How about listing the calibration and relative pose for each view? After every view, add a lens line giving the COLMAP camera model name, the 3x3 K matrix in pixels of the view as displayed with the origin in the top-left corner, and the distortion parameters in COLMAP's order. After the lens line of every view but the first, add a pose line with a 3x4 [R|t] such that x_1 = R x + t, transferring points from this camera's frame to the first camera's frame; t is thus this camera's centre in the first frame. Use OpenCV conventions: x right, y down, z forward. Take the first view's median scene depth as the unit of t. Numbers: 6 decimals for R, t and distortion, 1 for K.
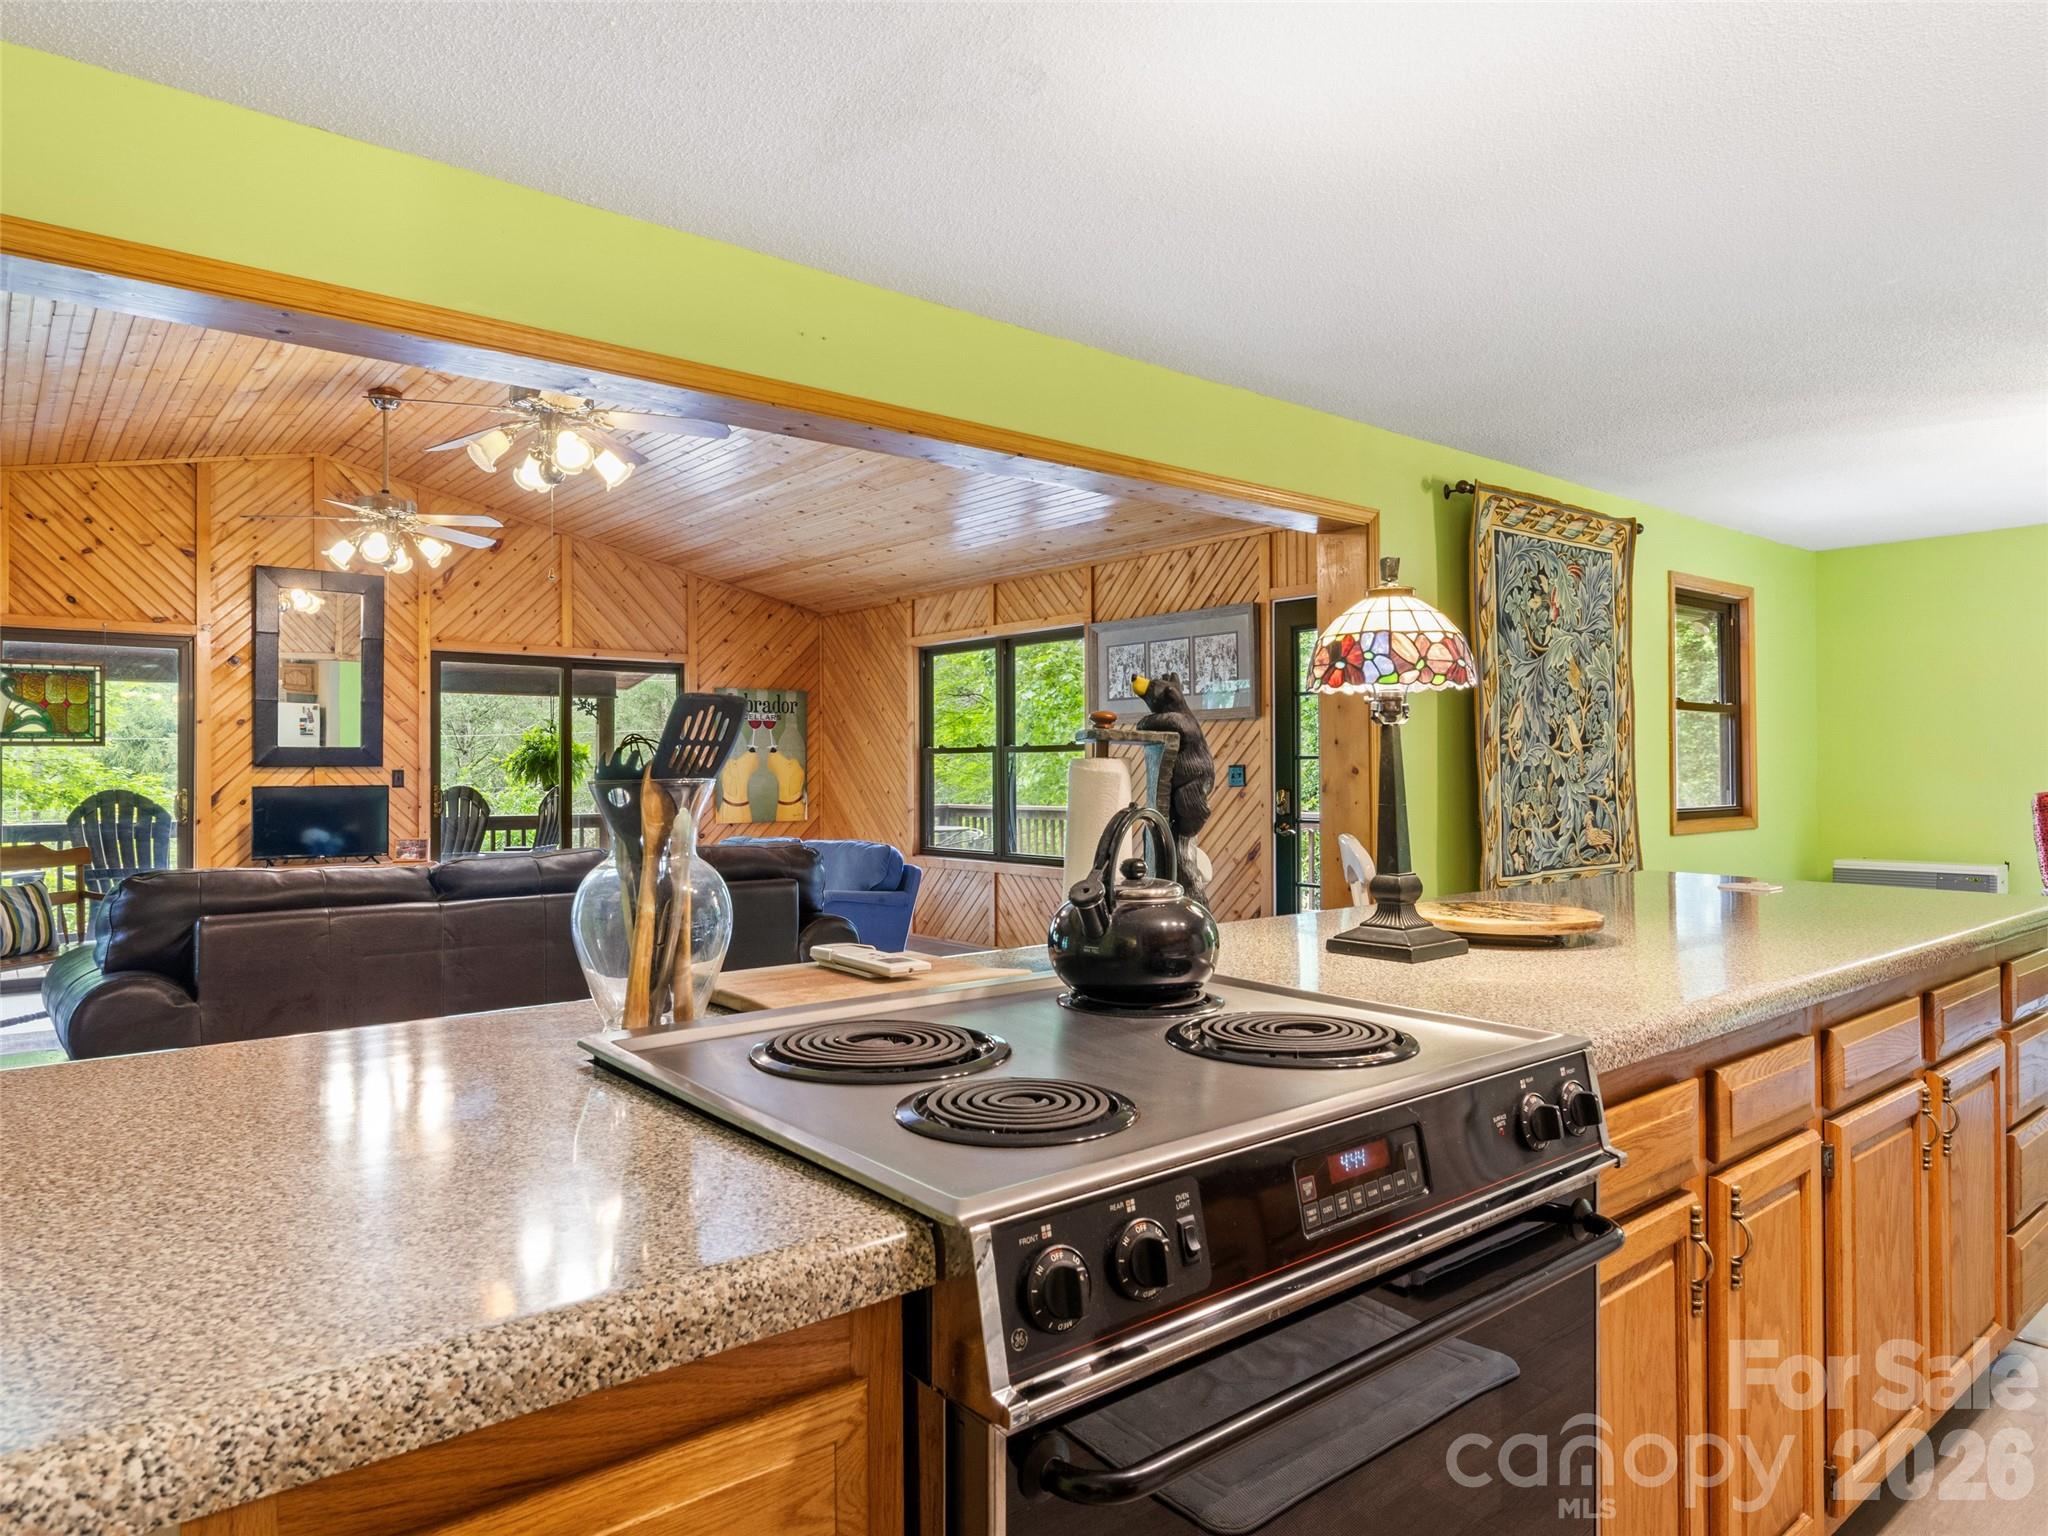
lens RADIAL K [[1277.4, 0, 1017.7], [0, 1277.4, 765.4], [0, 0, 1]] dist [-0.007331, 0.000684]
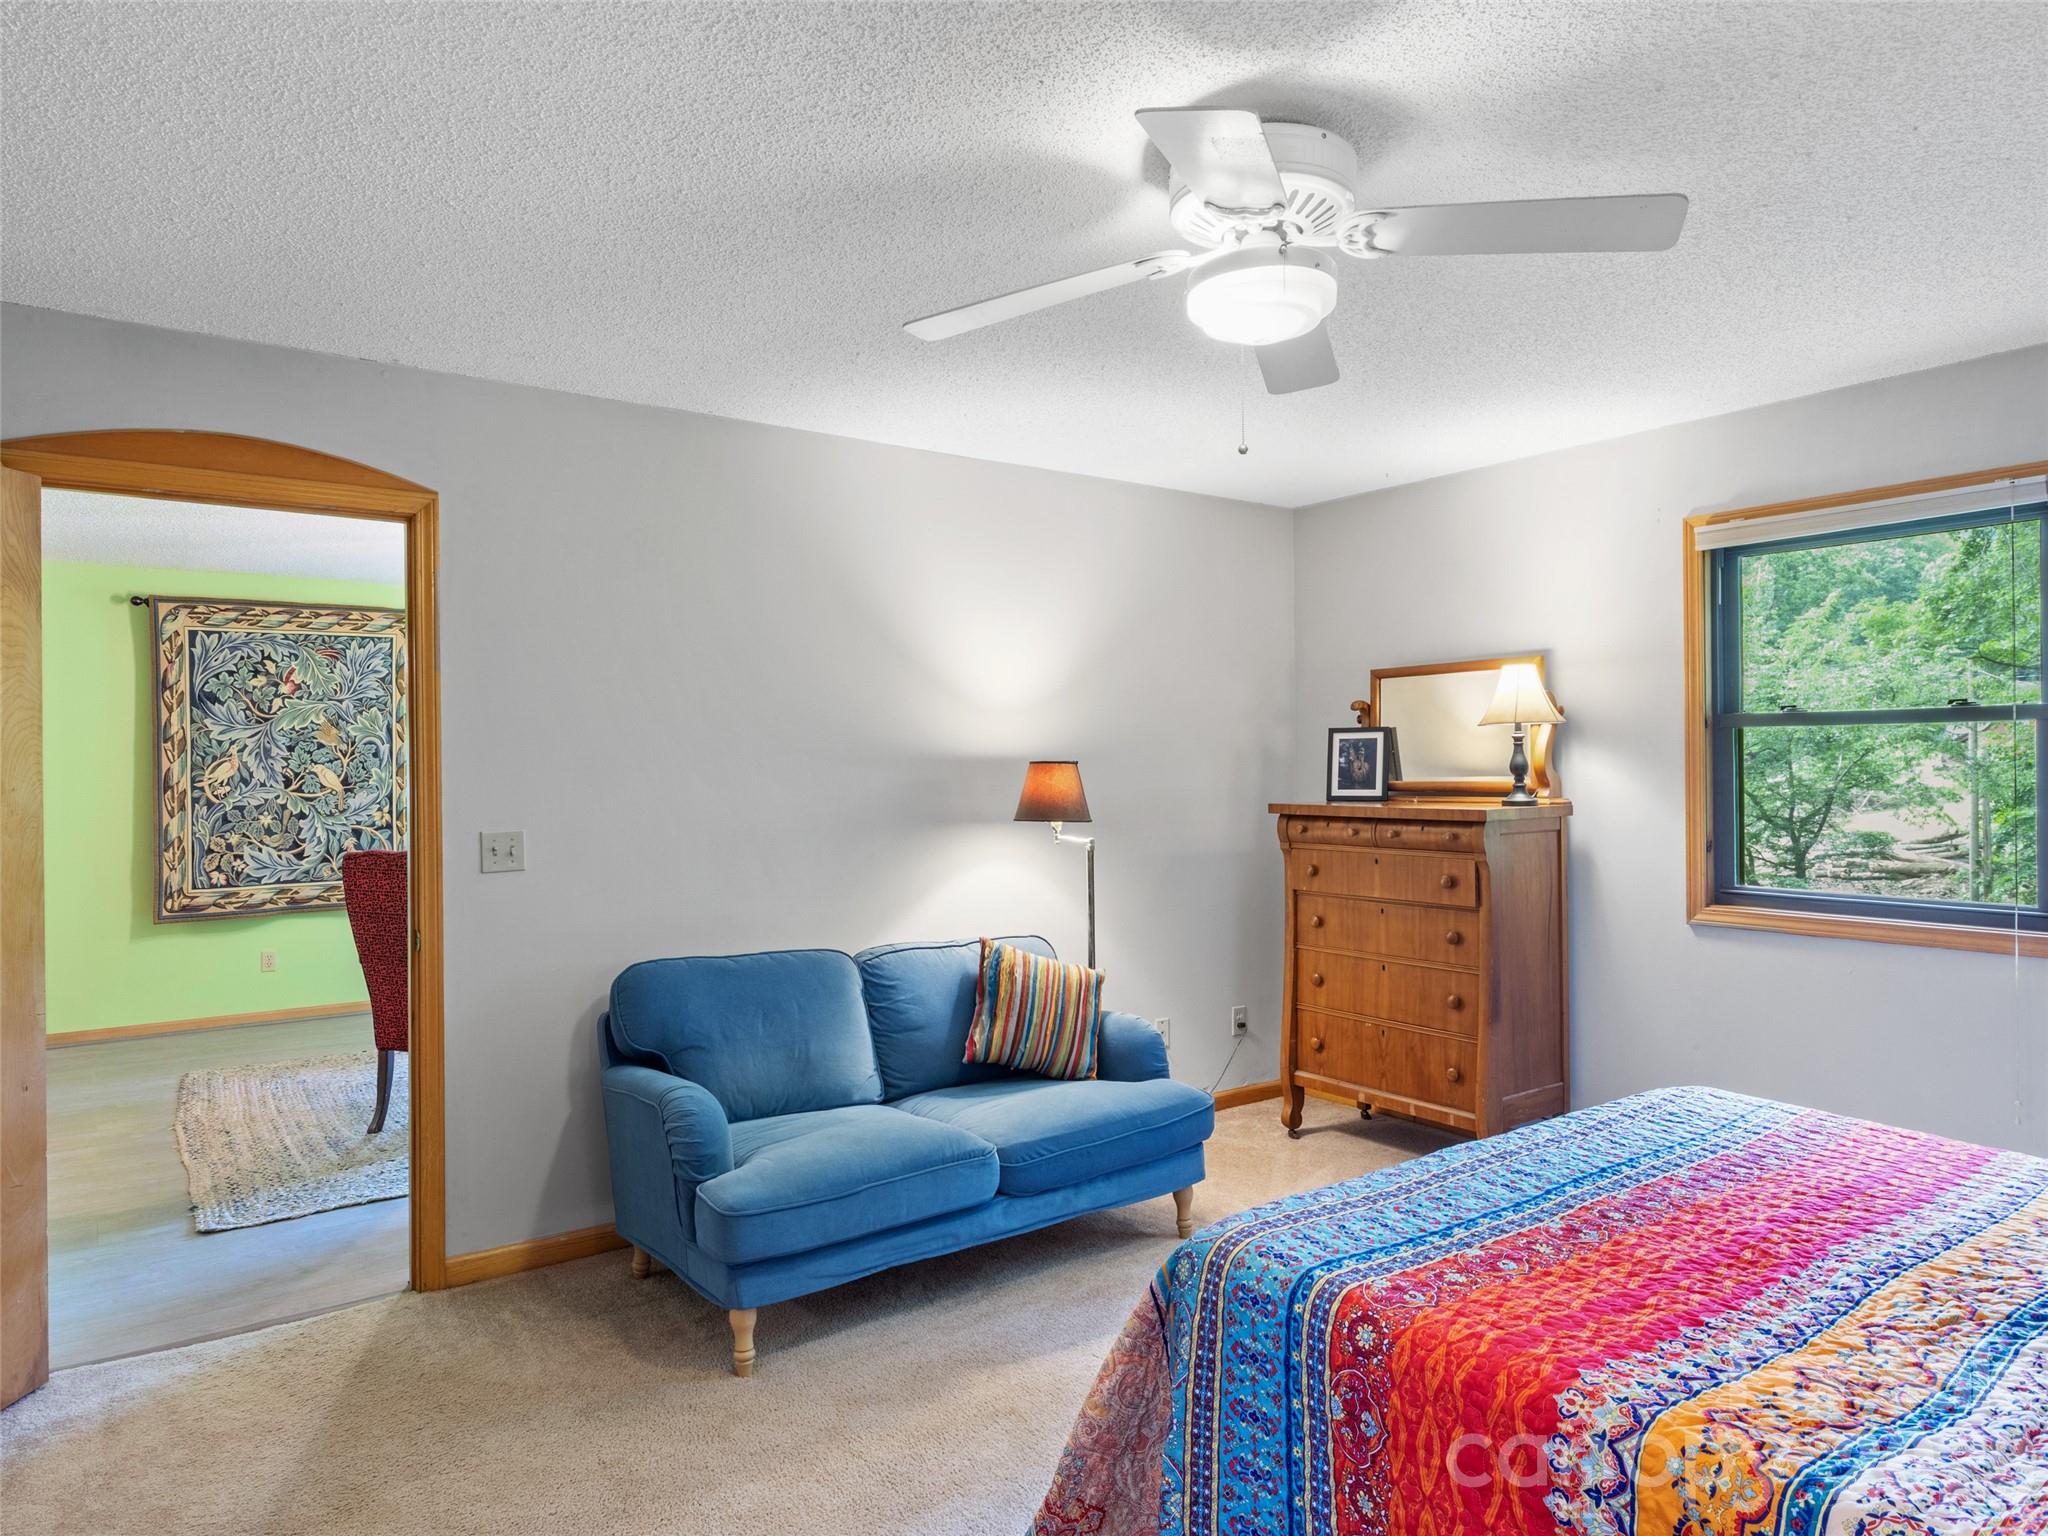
lens RADIAL K [[1297.3, 0, 1028.9], [0, 1297.3, 764.9], [0, 0, 1]] dist [0.001498, 0.002095]
pose [[0.997172, -0.000609, -0.075148, 1.301471], [0.001513, 0.999927, 0.011978, -0.056050], [0.075135, -0.012058, 0.997100, -0.281823]]
